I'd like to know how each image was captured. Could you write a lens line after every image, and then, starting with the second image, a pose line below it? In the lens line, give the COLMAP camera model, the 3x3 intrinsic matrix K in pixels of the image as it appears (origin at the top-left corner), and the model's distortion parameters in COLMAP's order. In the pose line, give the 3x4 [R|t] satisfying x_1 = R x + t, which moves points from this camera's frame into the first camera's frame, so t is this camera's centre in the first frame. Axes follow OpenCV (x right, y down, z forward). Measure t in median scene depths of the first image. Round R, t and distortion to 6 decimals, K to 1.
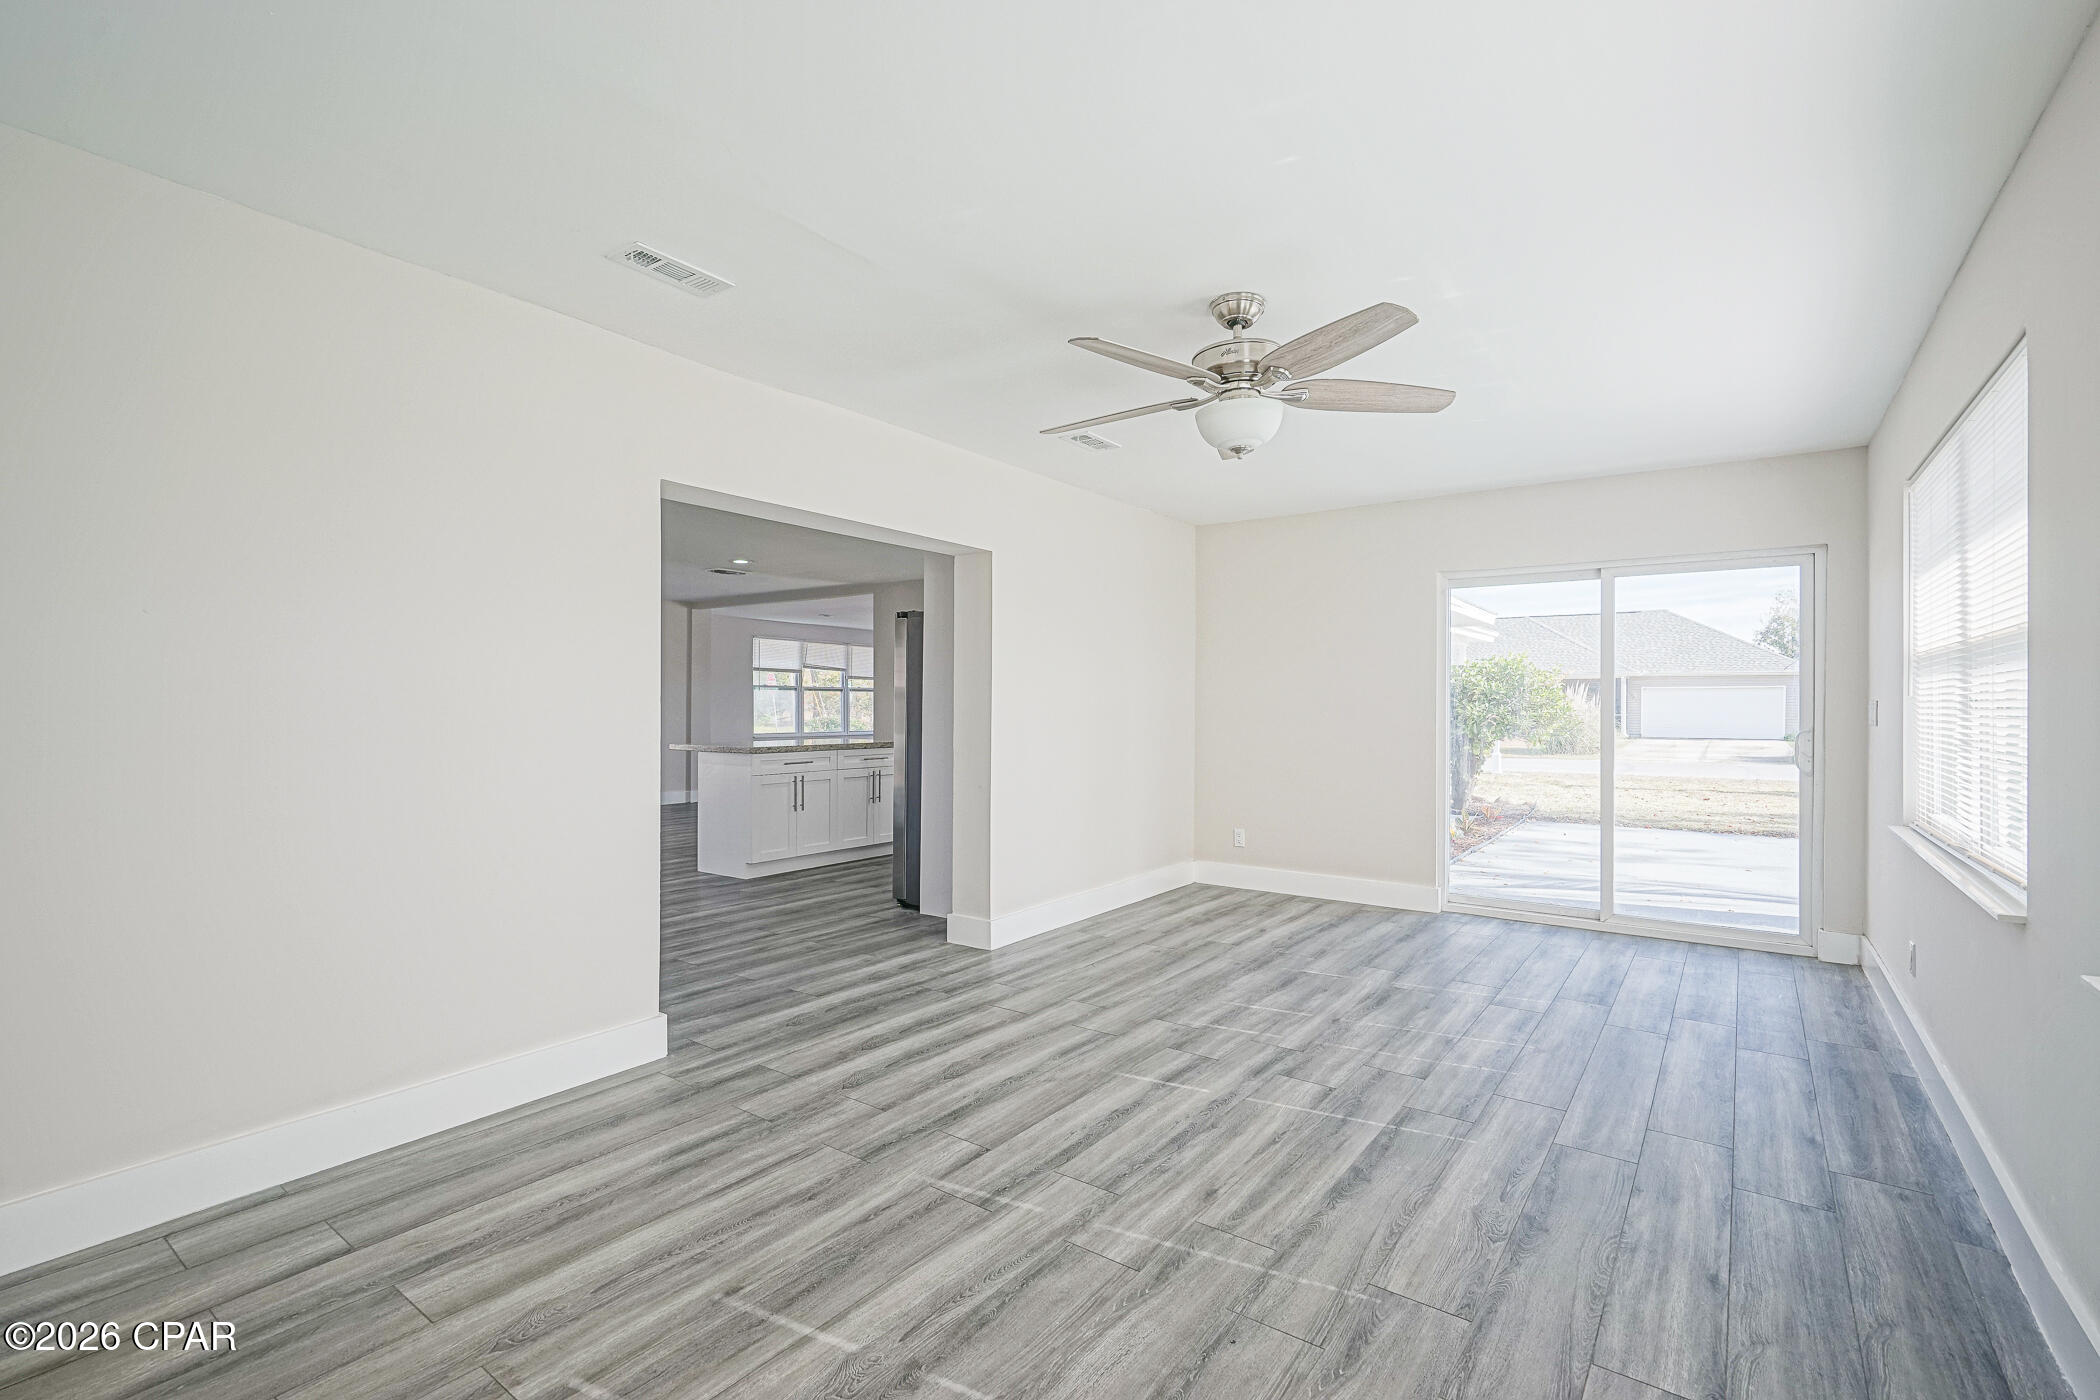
lens RADIAL K [[953.9, 0, 1061.8], [0, 953.9, 706.2], [0, 0, 1]] dist [-0.000754, 0.000127]
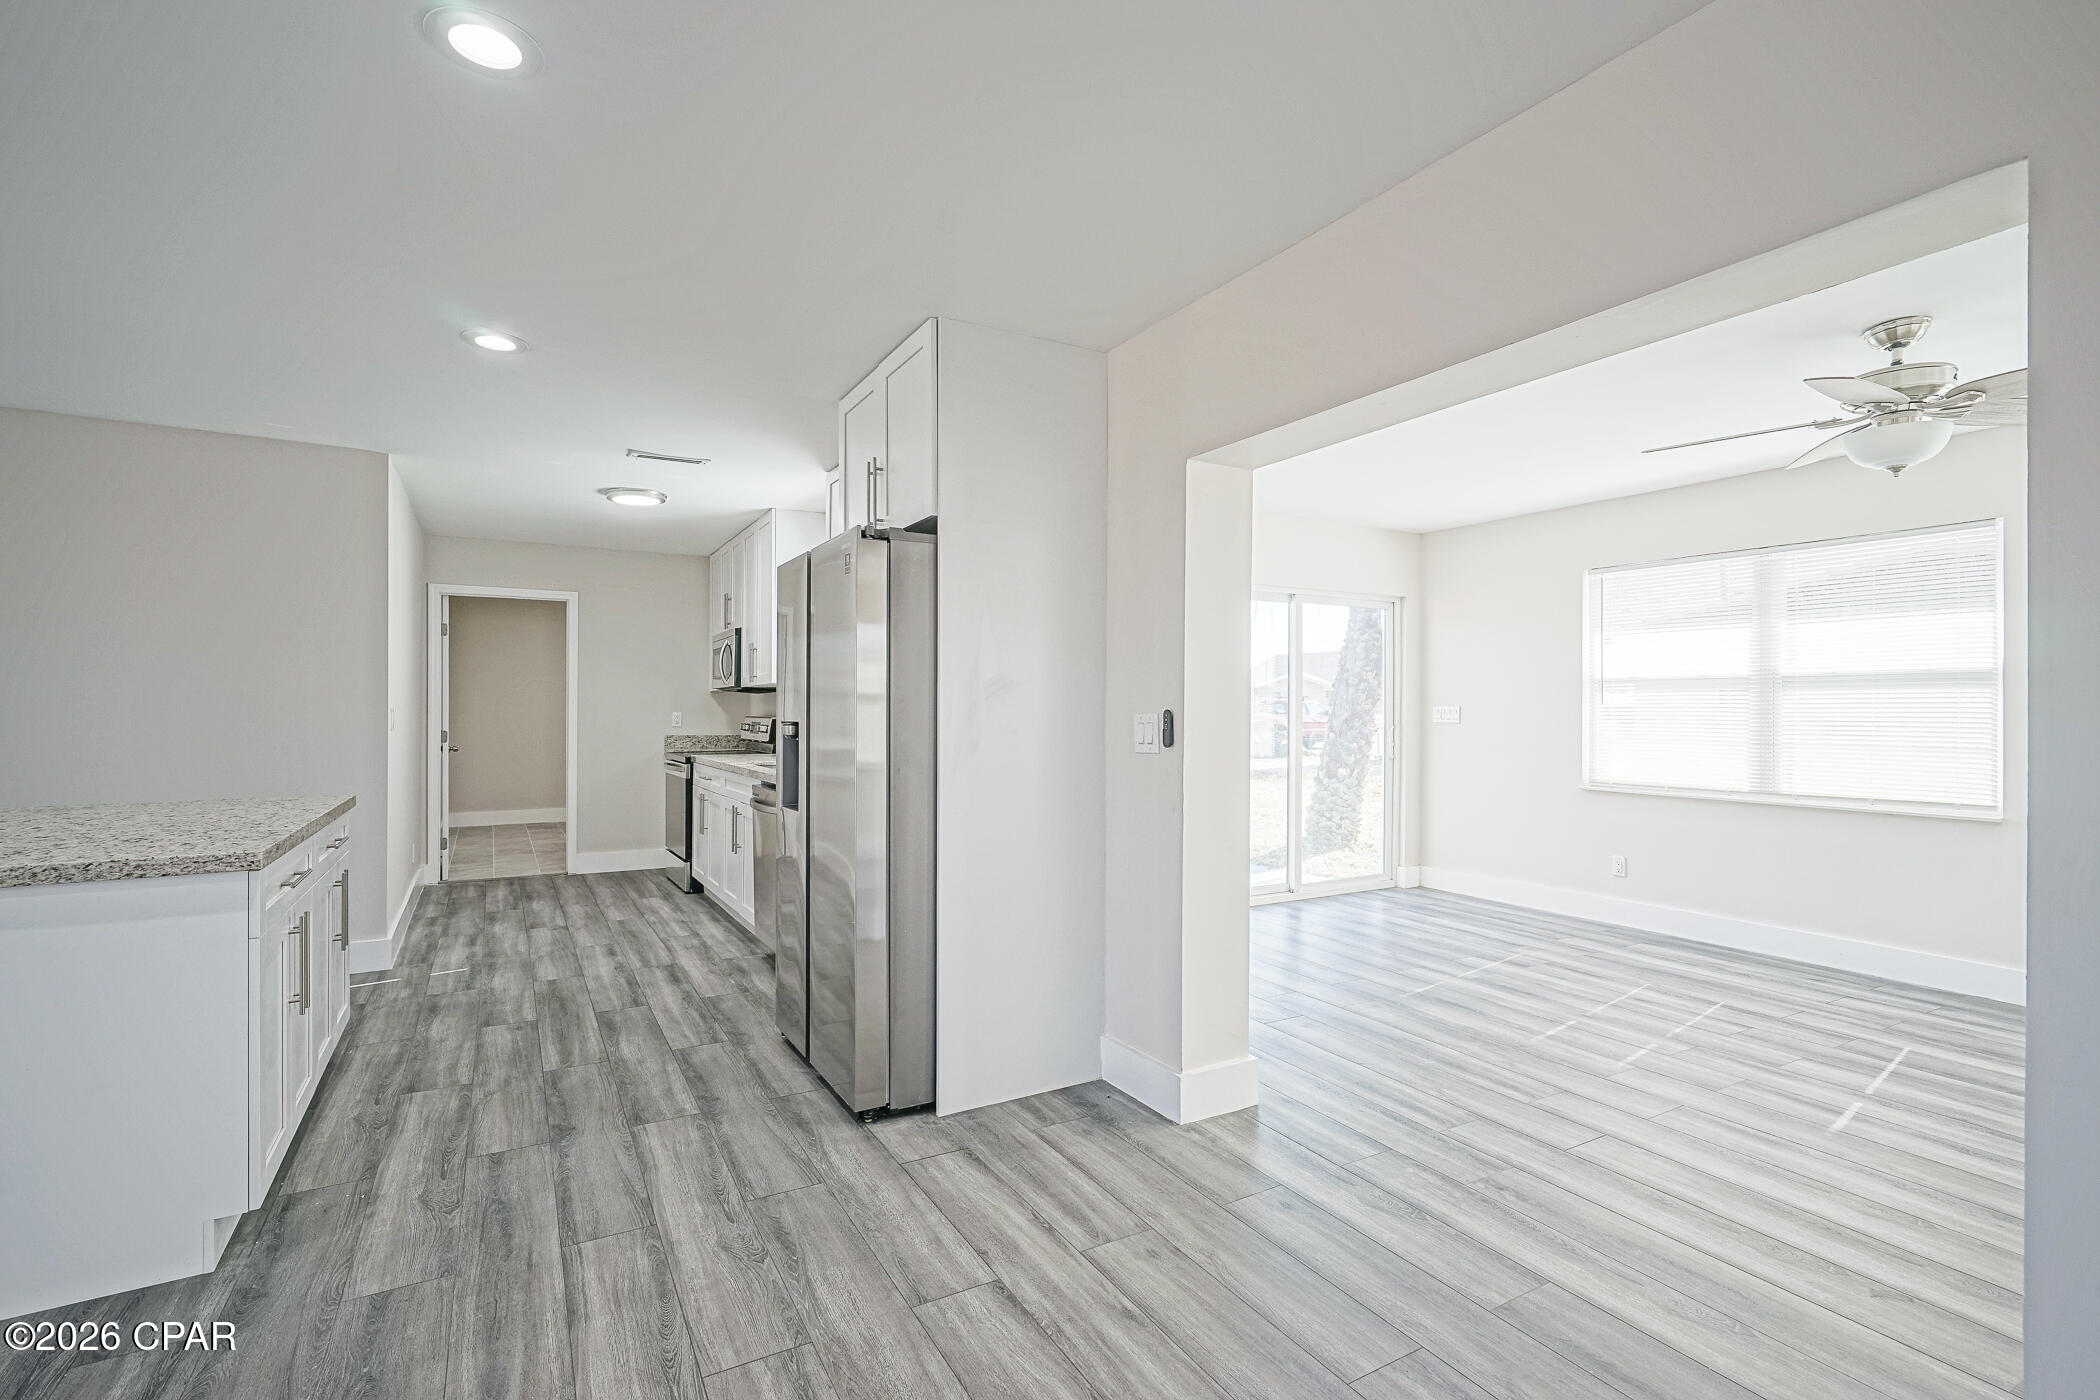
lens RADIAL K [[953.9, 0, 1040.5], [0, 953.9, 703.7], [0, 0, 1]] dist [-0.000754, 0.000127]
pose [[0.416416, 0.000319, 0.909174, -1.132833], [0.001493, 0.999998, -0.001035, -0.014068], [-0.909173, 0.001788, 0.416415, 1.388980]]
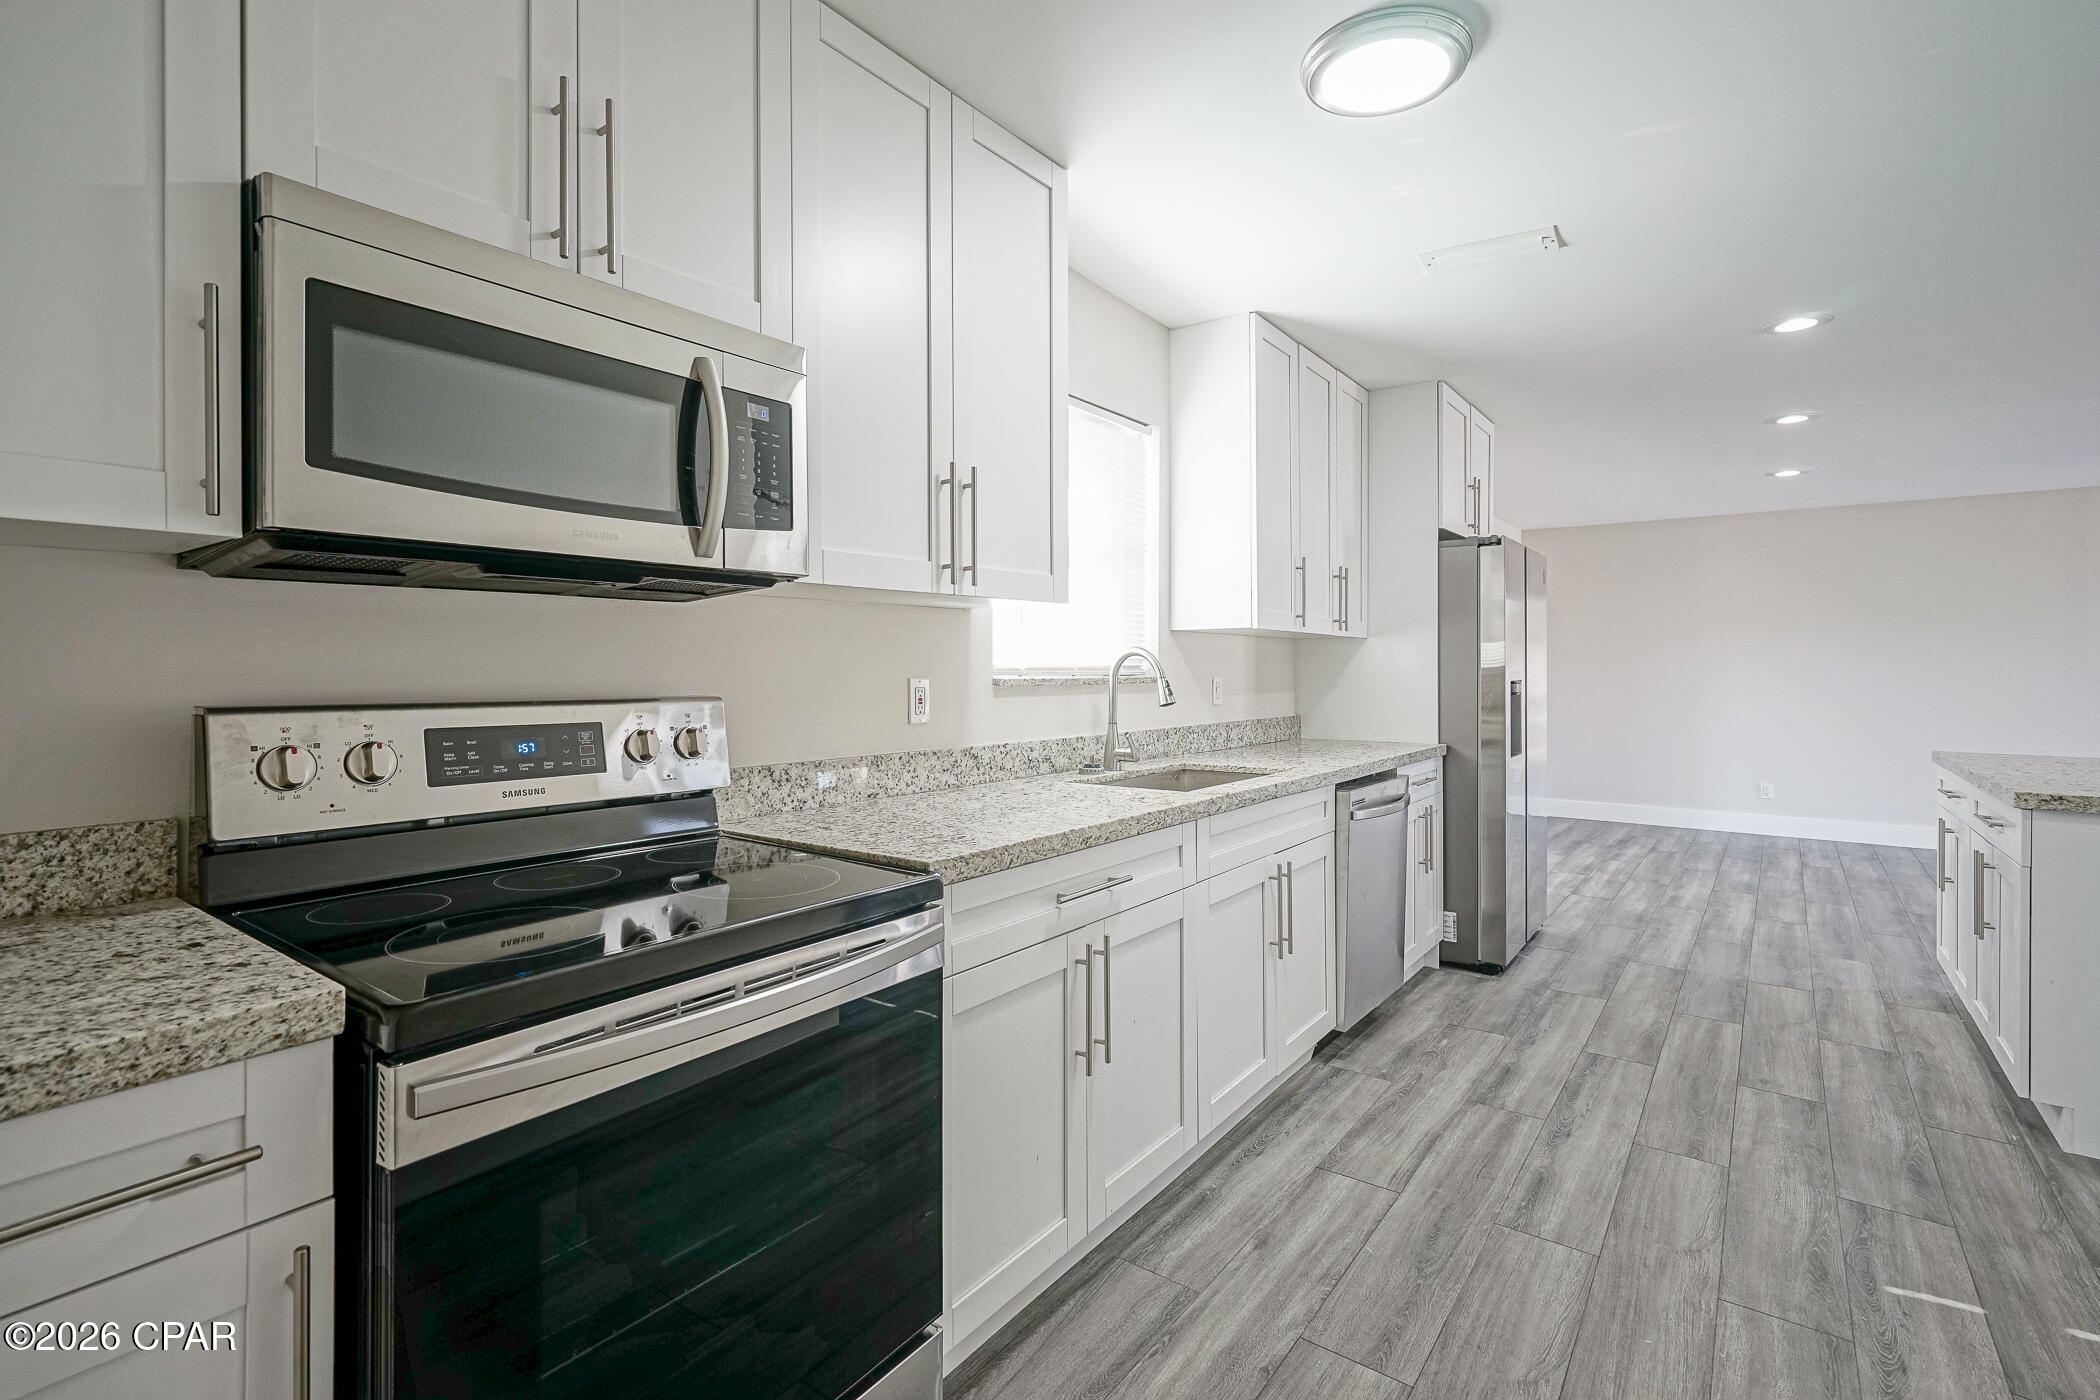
lens RADIAL K [[953.9, 0, 1060.2], [0, 953.9, 669.0], [0, 0, 1]] dist [-0.000754, 0.000127]
pose [[-0.999847, -0.007039, 0.016005, 1.868024], [-0.007110, 0.999965, -0.004408, 0.010544], [-0.015973, -0.004521, -0.999862, 5.489667]]
